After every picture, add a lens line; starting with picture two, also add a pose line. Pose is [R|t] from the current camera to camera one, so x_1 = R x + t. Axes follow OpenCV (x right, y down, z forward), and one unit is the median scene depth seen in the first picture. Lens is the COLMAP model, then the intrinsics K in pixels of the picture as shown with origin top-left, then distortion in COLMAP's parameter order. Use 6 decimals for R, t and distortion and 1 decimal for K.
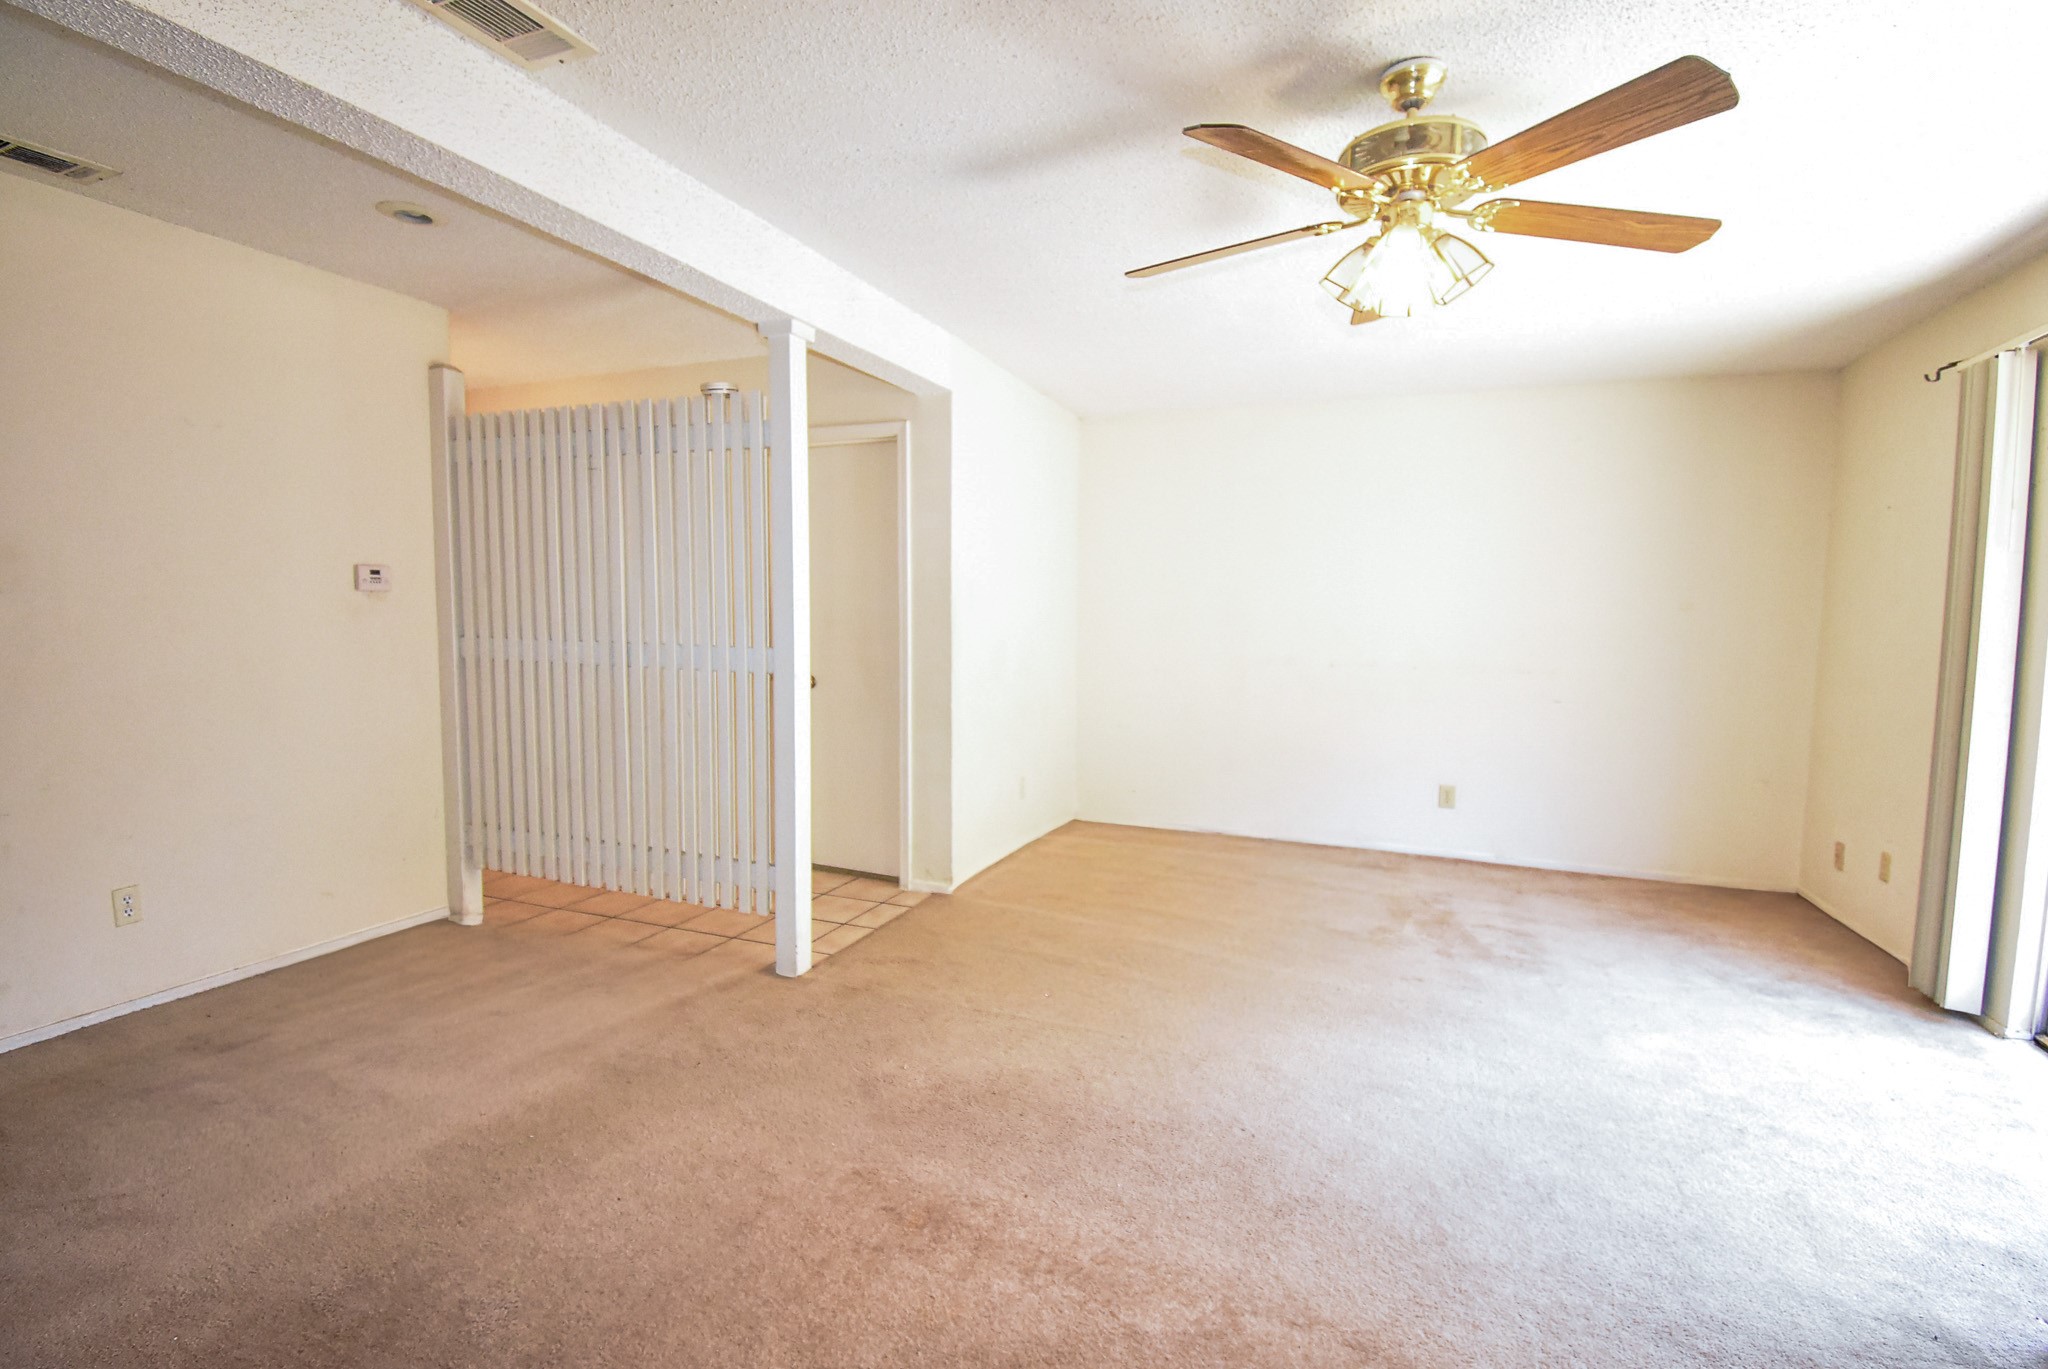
lens RADIAL K [[911.5, 0, 1029.0], [0, 911.5, 677.6], [0, 0, 1]] dist [-0.021942, -0.005337]
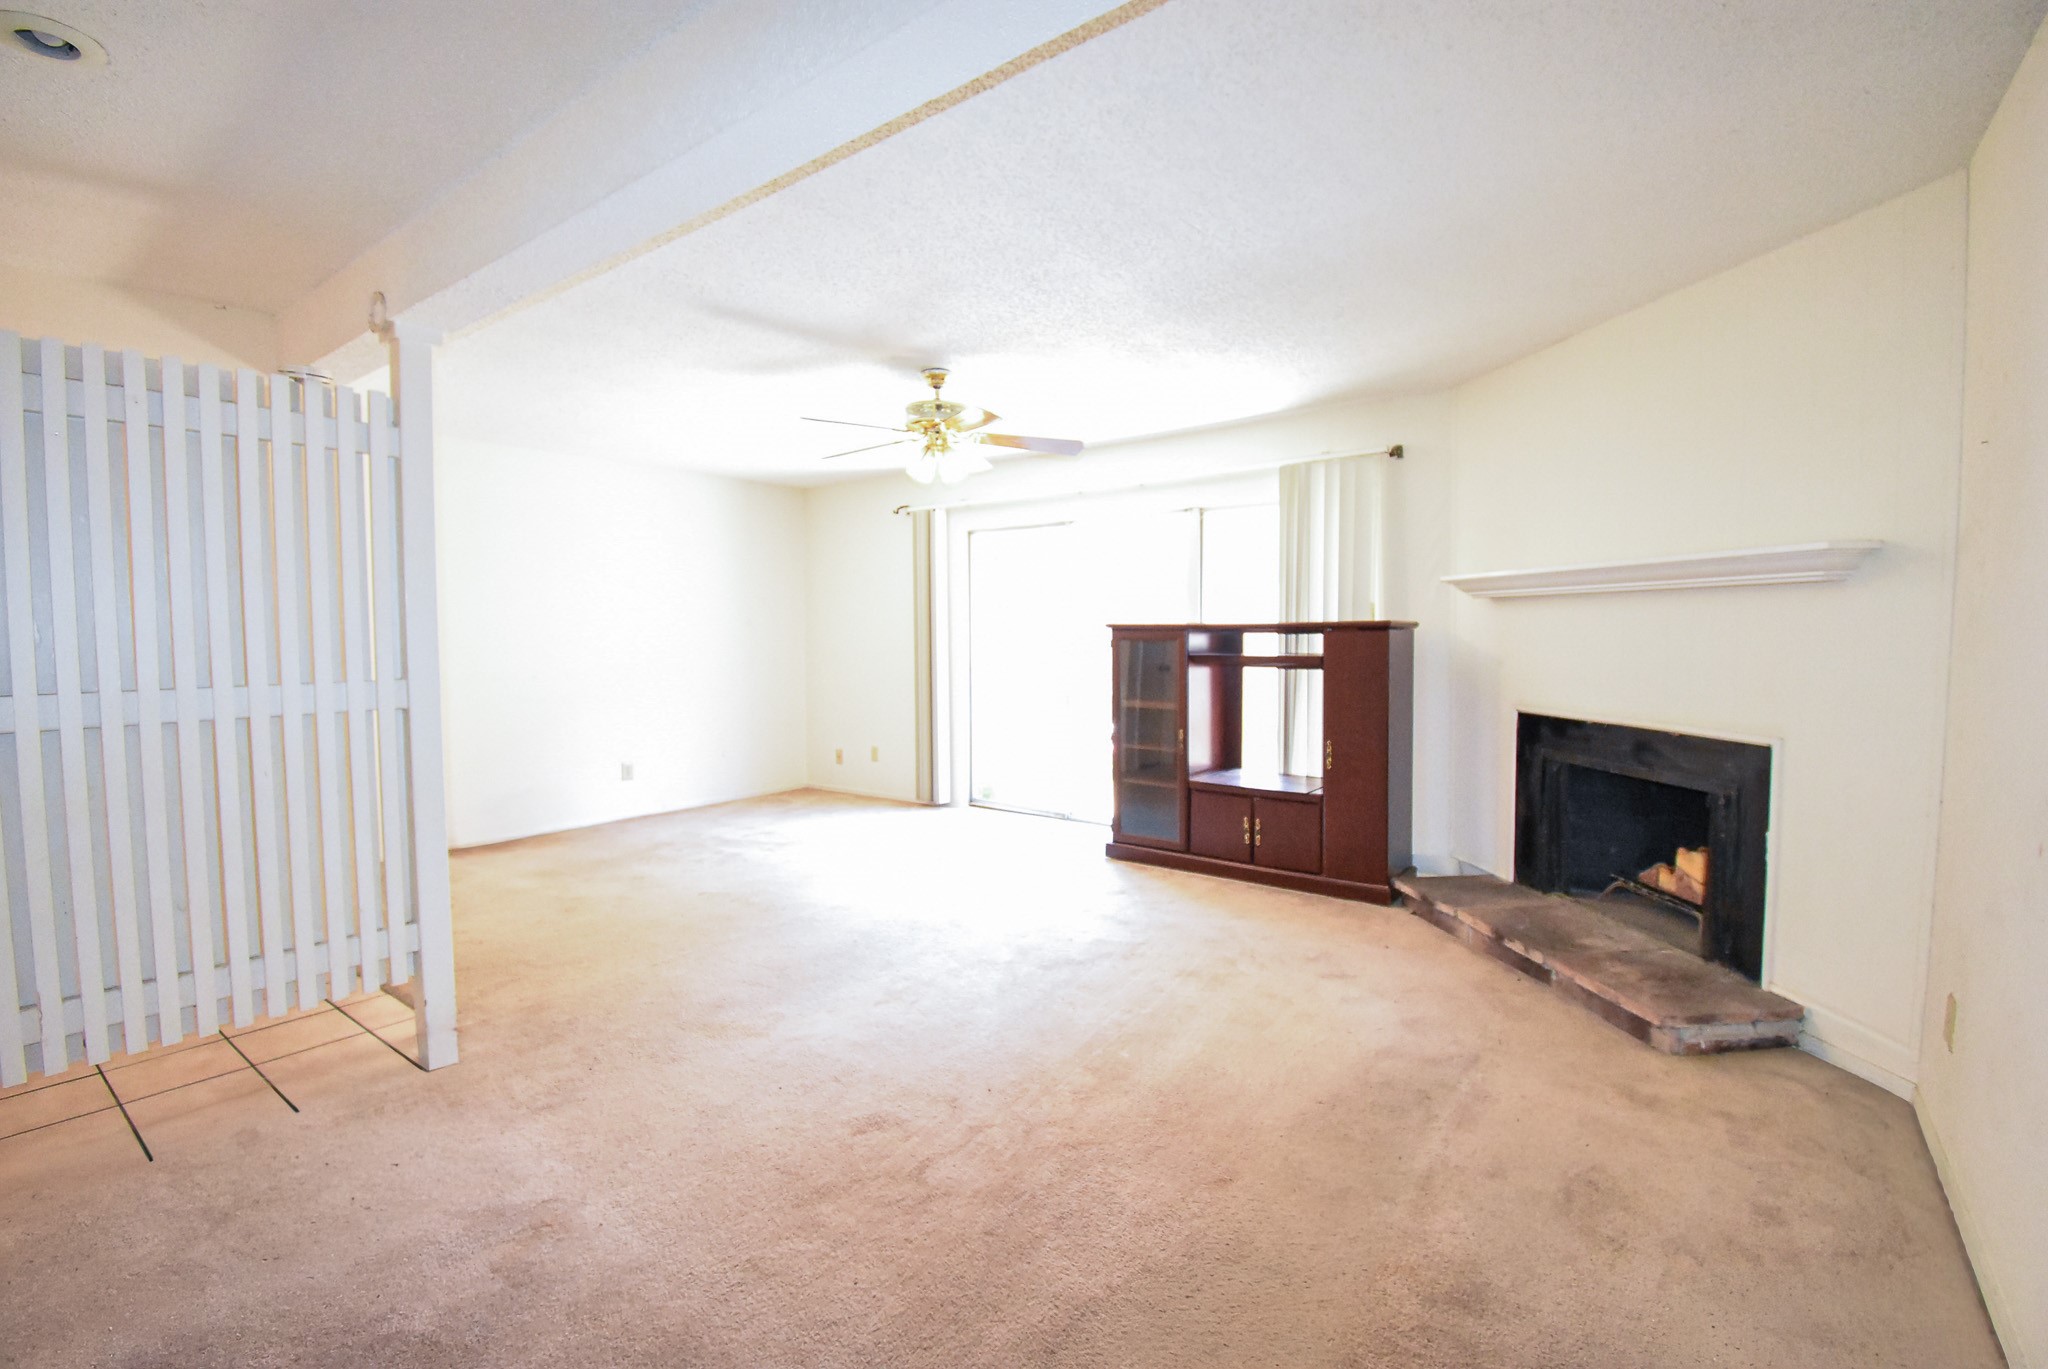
lens RADIAL K [[911.5, 0, 1004.6], [0, 911.5, 692.7], [0, 0, 1]] dist [-0.021942, -0.005337]
pose [[0.267182, -0.082988, 0.960066, -0.927877], [0.085297, 0.994411, 0.062219, -0.023243], [-0.959863, 0.065267, 0.272768, 0.171629]]
